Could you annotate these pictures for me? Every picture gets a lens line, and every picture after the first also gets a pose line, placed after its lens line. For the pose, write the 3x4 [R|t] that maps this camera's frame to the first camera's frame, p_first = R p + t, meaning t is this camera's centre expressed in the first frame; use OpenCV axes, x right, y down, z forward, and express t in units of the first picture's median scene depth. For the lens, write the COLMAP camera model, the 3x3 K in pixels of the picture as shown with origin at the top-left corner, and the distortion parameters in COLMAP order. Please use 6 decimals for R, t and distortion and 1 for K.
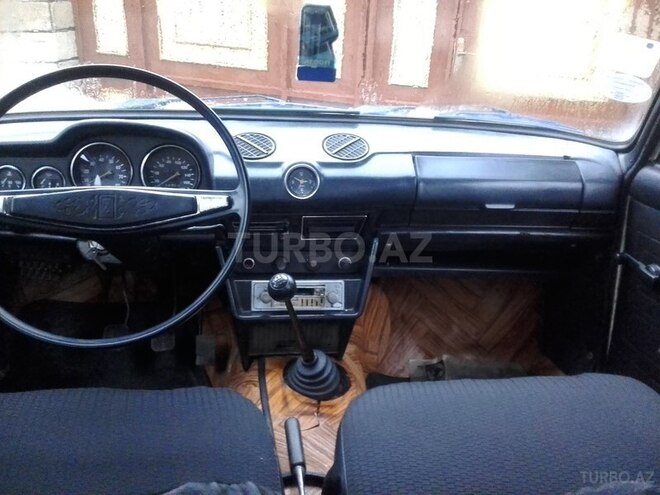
lens RADIAL K [[633.5, 0, 330.0], [0, 633.5, 247.5], [0, 0, 1]] dist [0.008112, -0.018075]
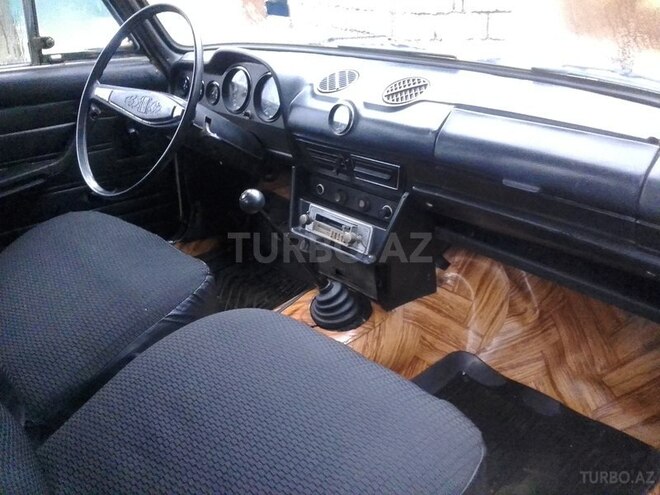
lens RADIAL K [[633.5, 0, 330.0], [0, 633.5, 247.5], [0, 0, 1]] dist [0.008112, -0.018075]
pose [[0.572832, 0.281570, -0.769794, 0.752772], [-0.231608, 0.956478, 0.177505, -0.076077], [0.786271, 0.076610, 0.613115, 0.343168]]
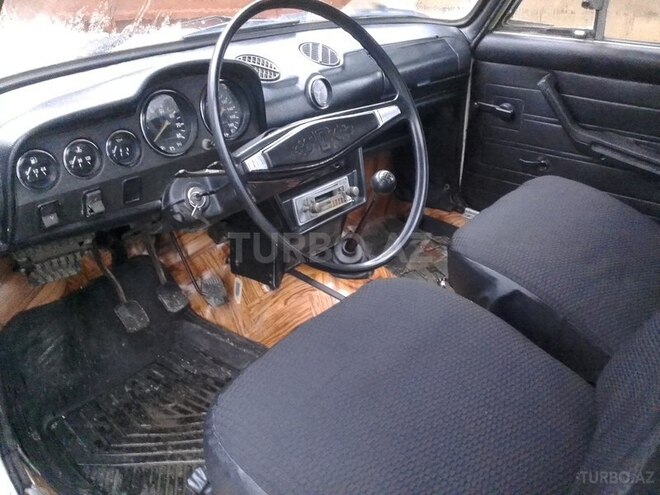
lens RADIAL K [[633.5, 0, 330.0], [0, 633.5, 247.5], [0, 0, 1]] dist [0.008112, -0.018075]
pose [[0.722340, -0.340505, 0.601898, -0.722325], [0.249249, 0.940069, 0.232690, -0.096946], [-0.645058, -0.018059, 0.763920, 0.159921]]
